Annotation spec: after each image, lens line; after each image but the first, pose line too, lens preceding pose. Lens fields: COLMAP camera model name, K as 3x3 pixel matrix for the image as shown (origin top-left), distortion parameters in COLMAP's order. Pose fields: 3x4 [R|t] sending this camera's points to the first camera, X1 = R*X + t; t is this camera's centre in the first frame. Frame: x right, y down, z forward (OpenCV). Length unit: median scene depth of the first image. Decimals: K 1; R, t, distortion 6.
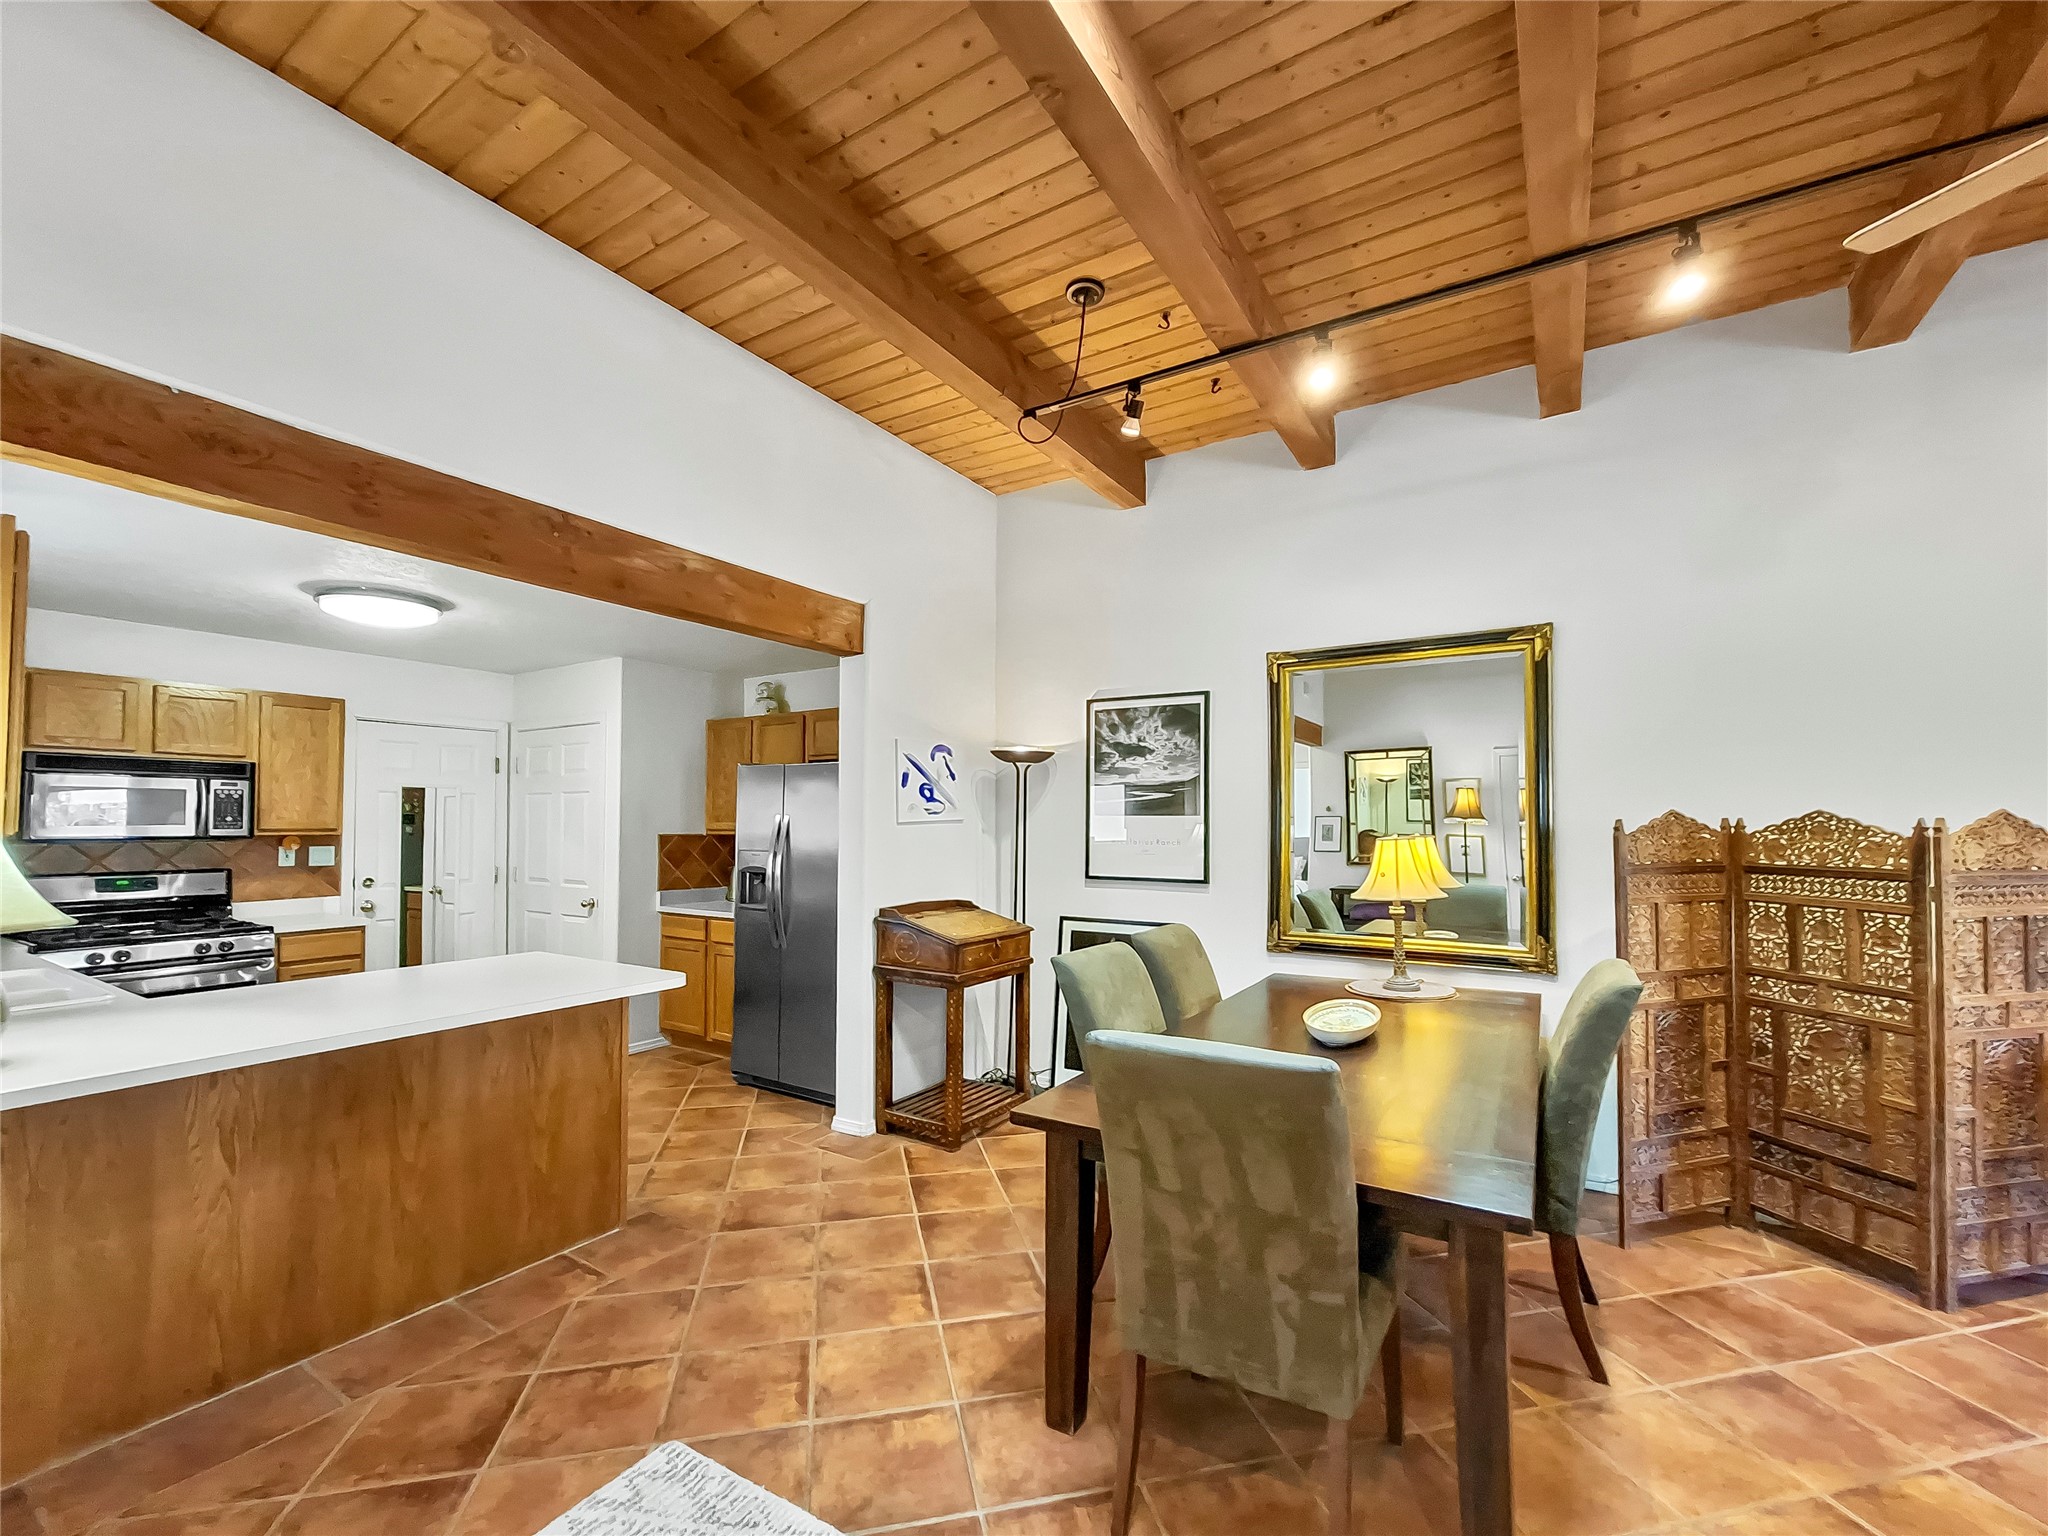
lens RADIAL K [[804.4, 0, 1041.6], [0, 804.4, 804.5], [0, 0, 1]] dist [-0.003613, 0.000282]
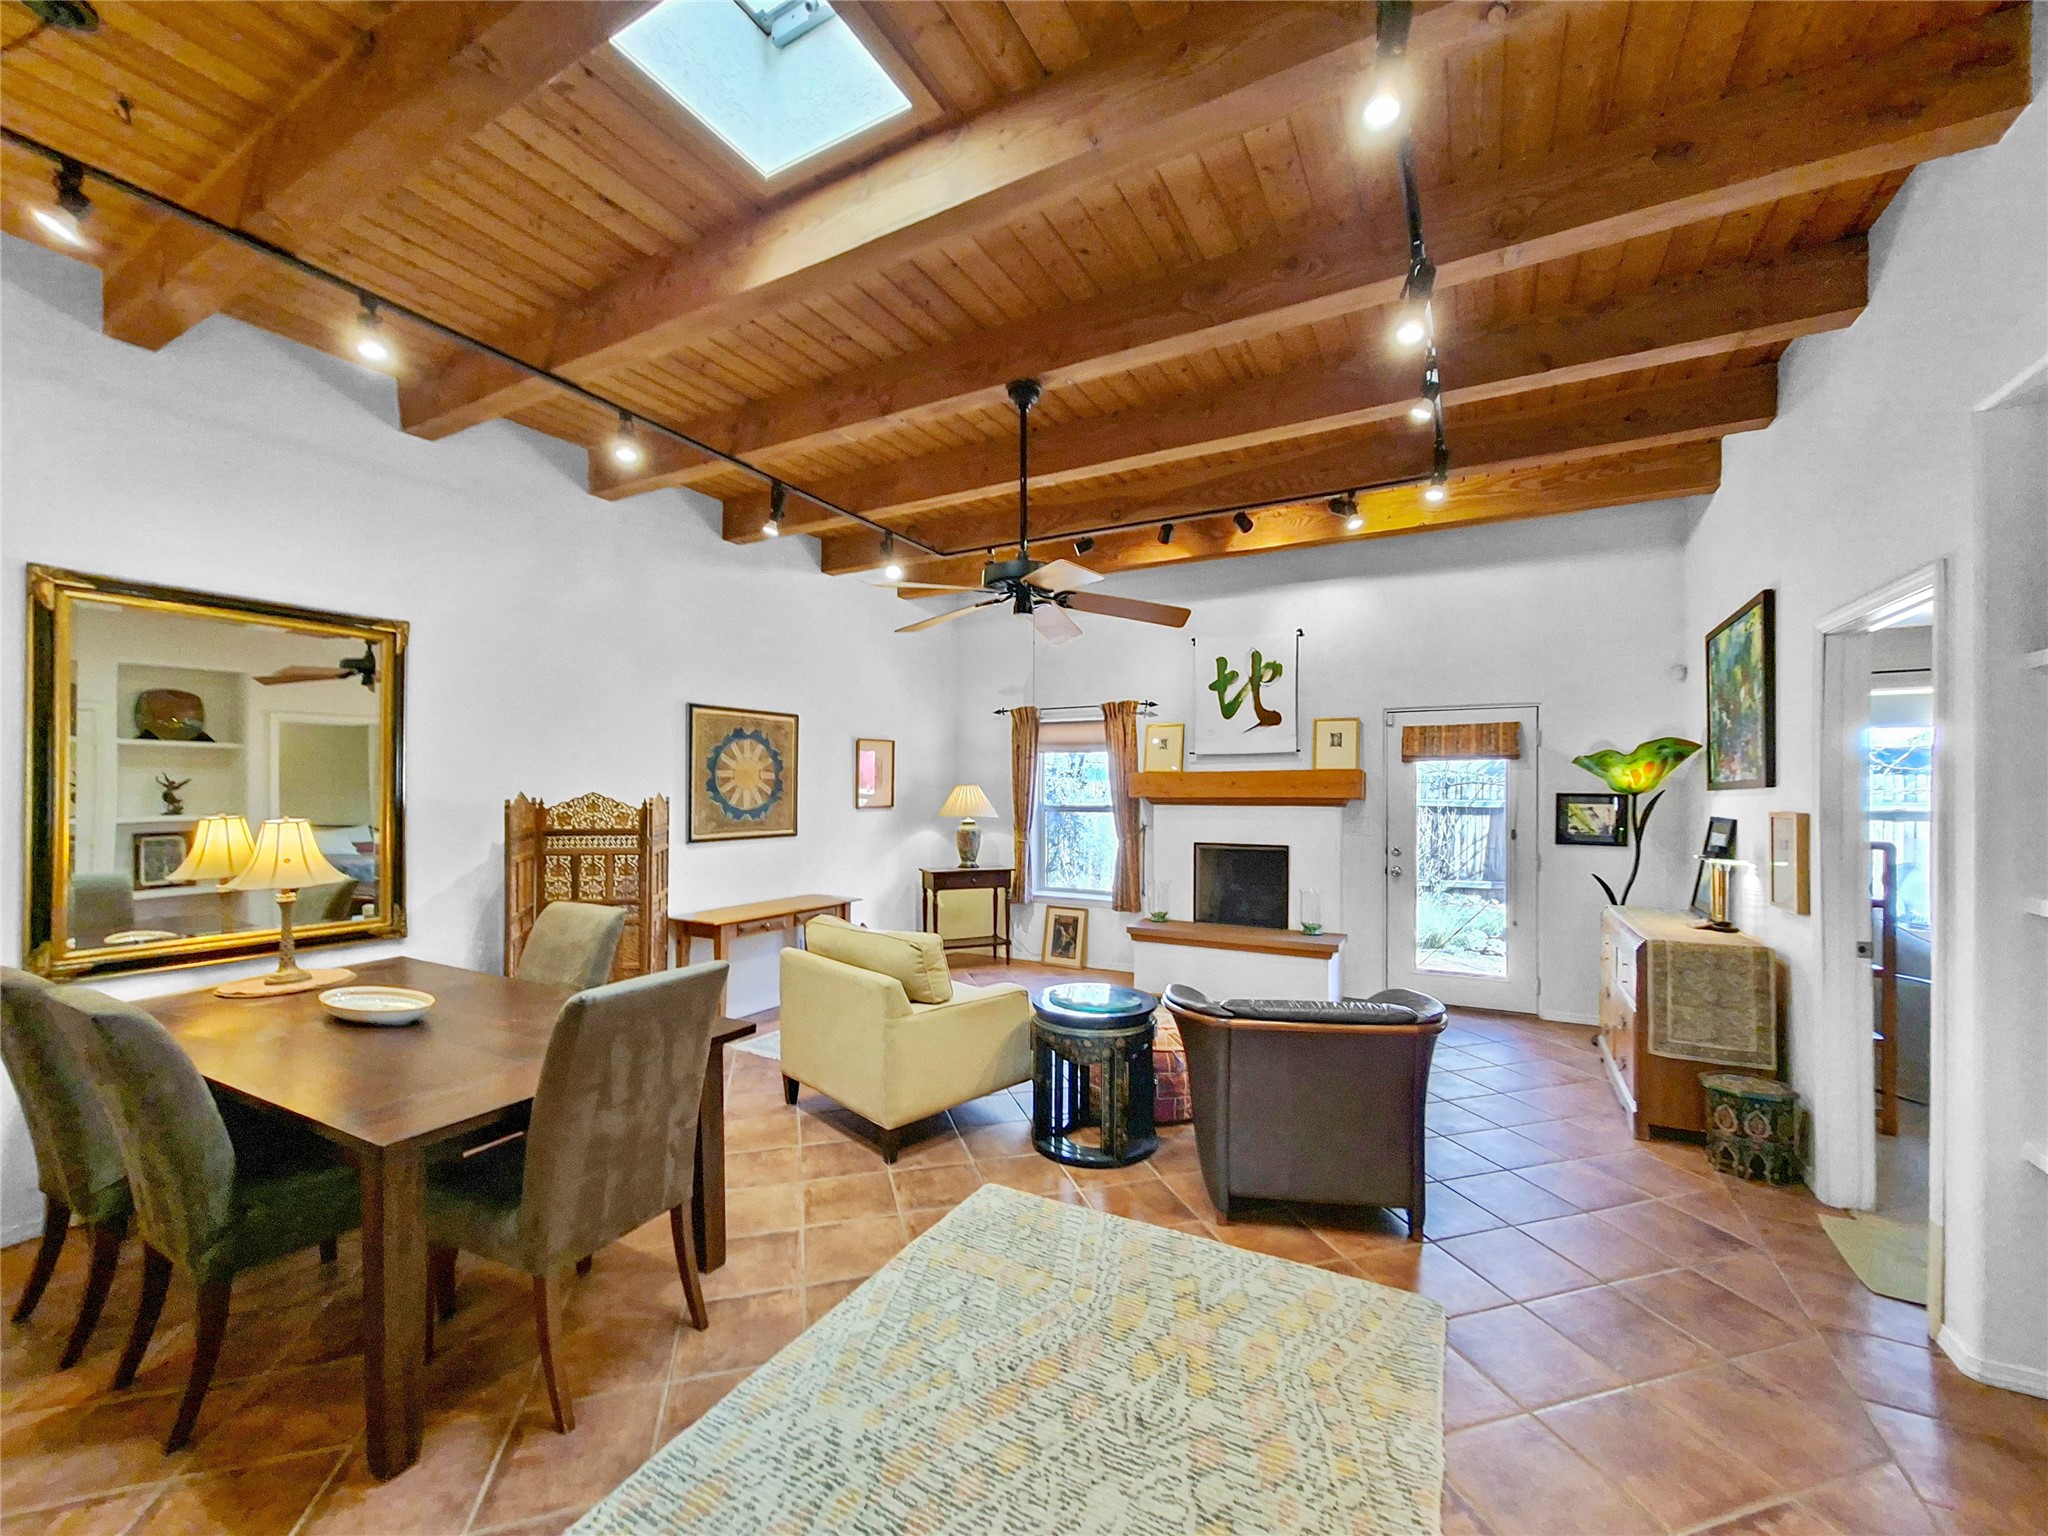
lens RADIAL K [[854.2, 0, 985.0], [0, 854.2, 790.4], [0, 0, 1]] dist [-0.001476, 0.000581]
pose [[0.002347, -0.000009, 0.999997, -0.457362], [-0.025594, 0.999672, 0.000069, -0.010914], [-0.999670, -0.025594, 0.002346, 0.158245]]
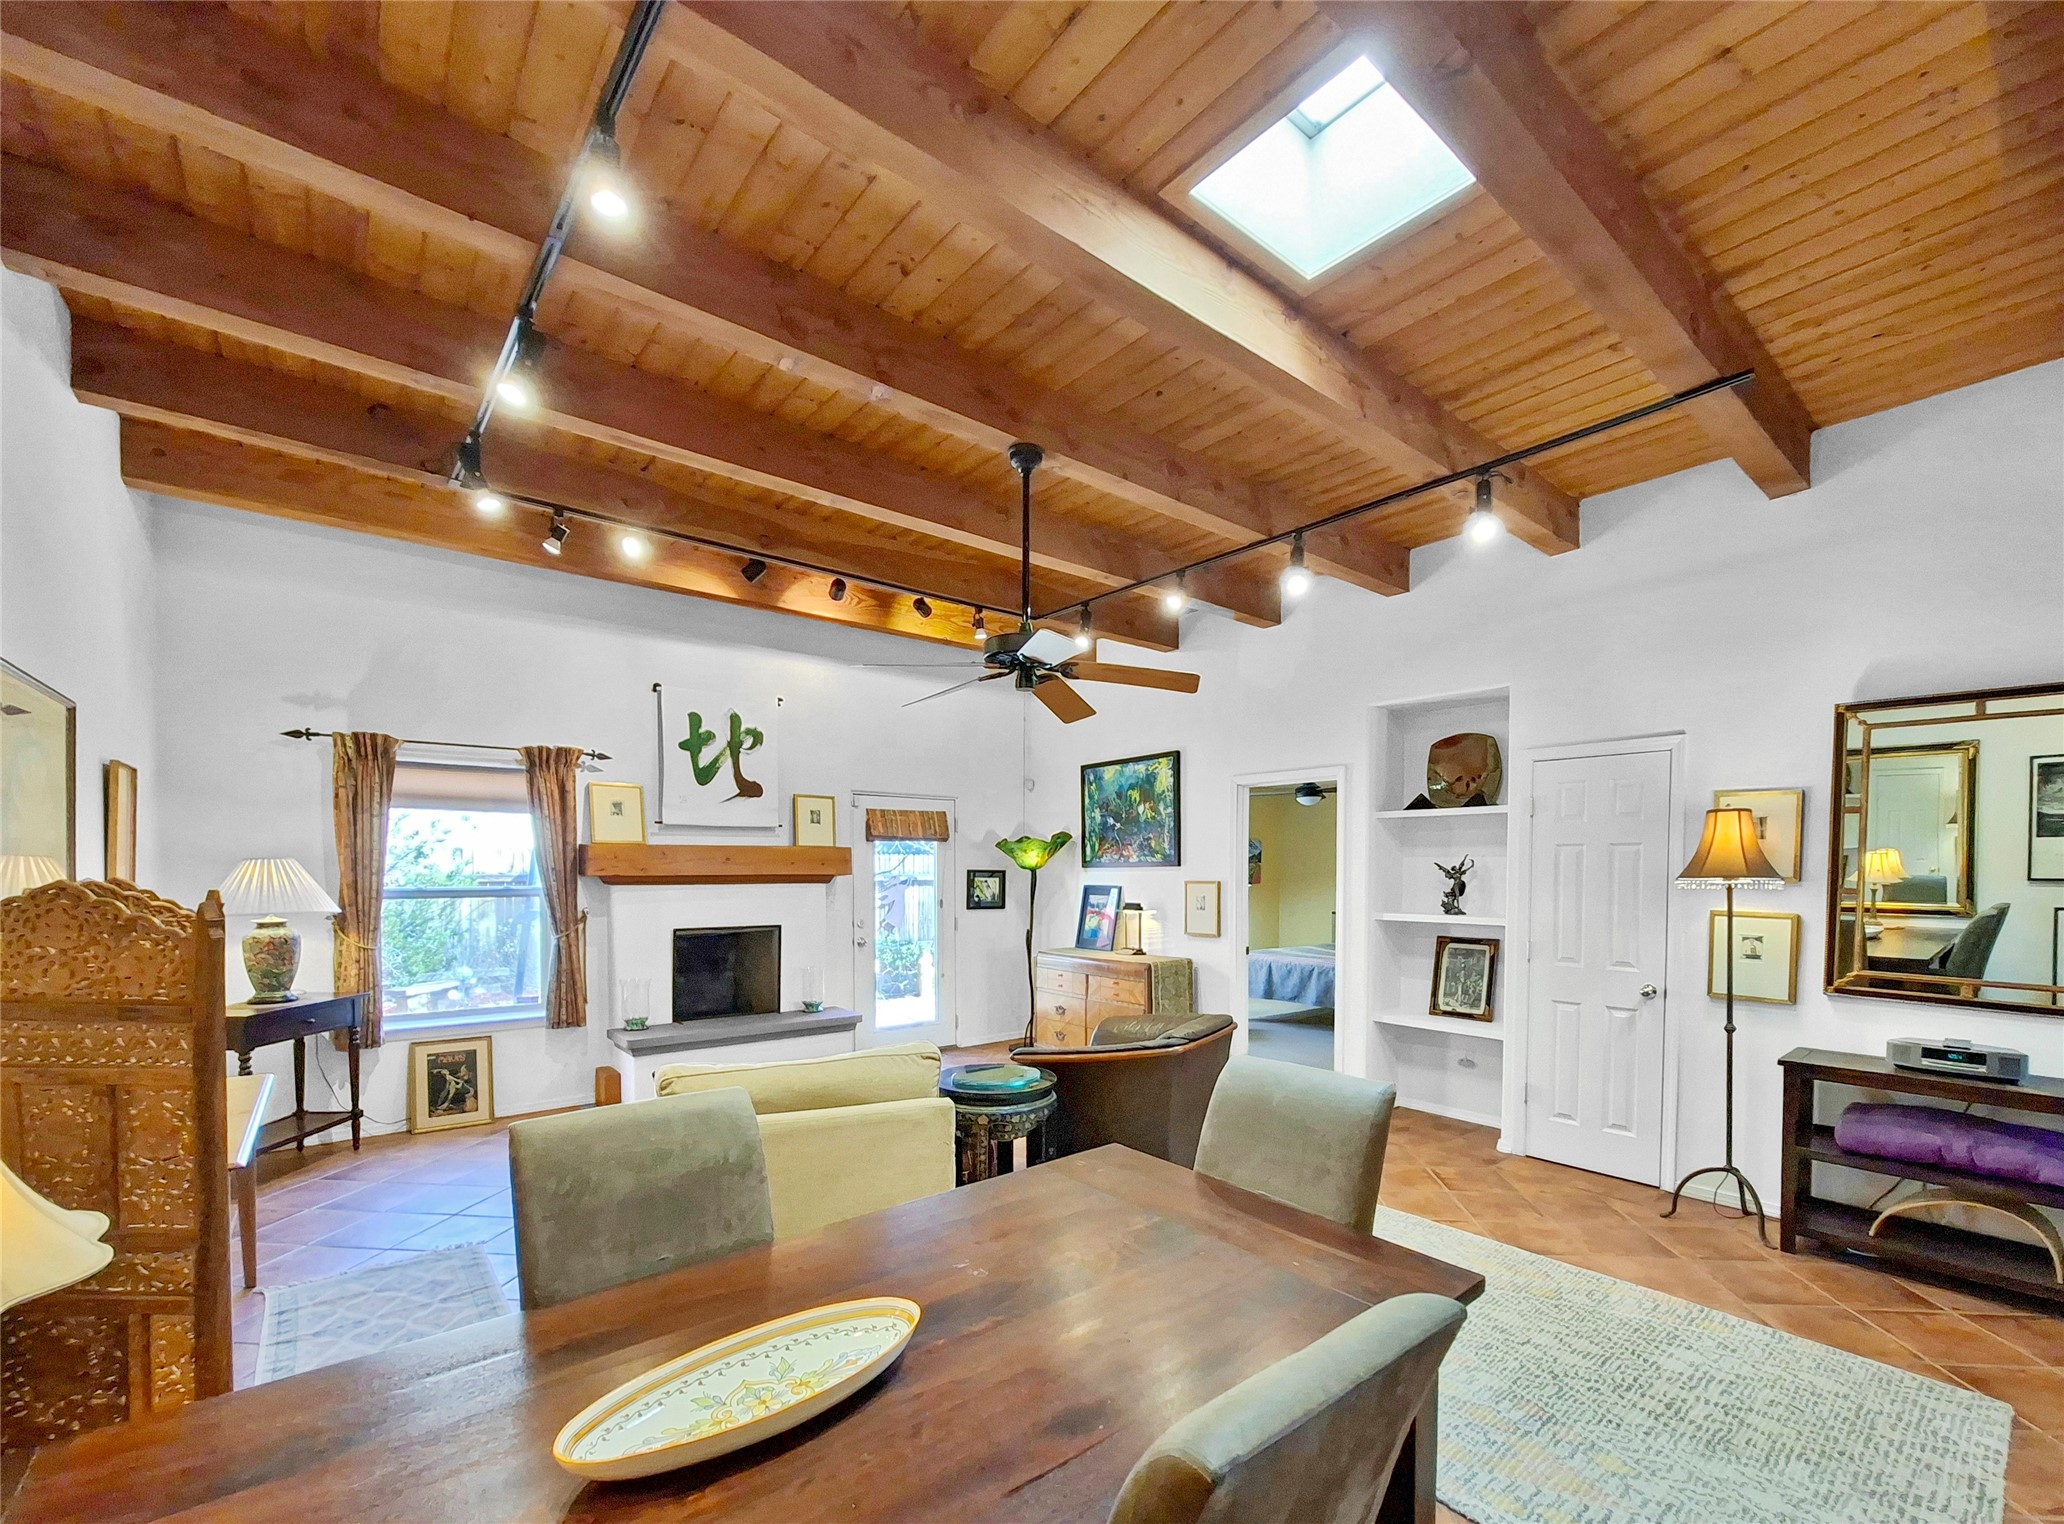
lens RADIAL K [[925.4, 0, 1093.6], [0, 925.4, 886.9], [0, 0, 1]] dist [0.001956, -0.000070]
pose [[-0.948596, -0.012155, 0.316258, 0.057268], [-0.012431, 0.999922, 0.001145, 0.000285], [-0.316247, -0.002845, -0.948673, 0.944290]]
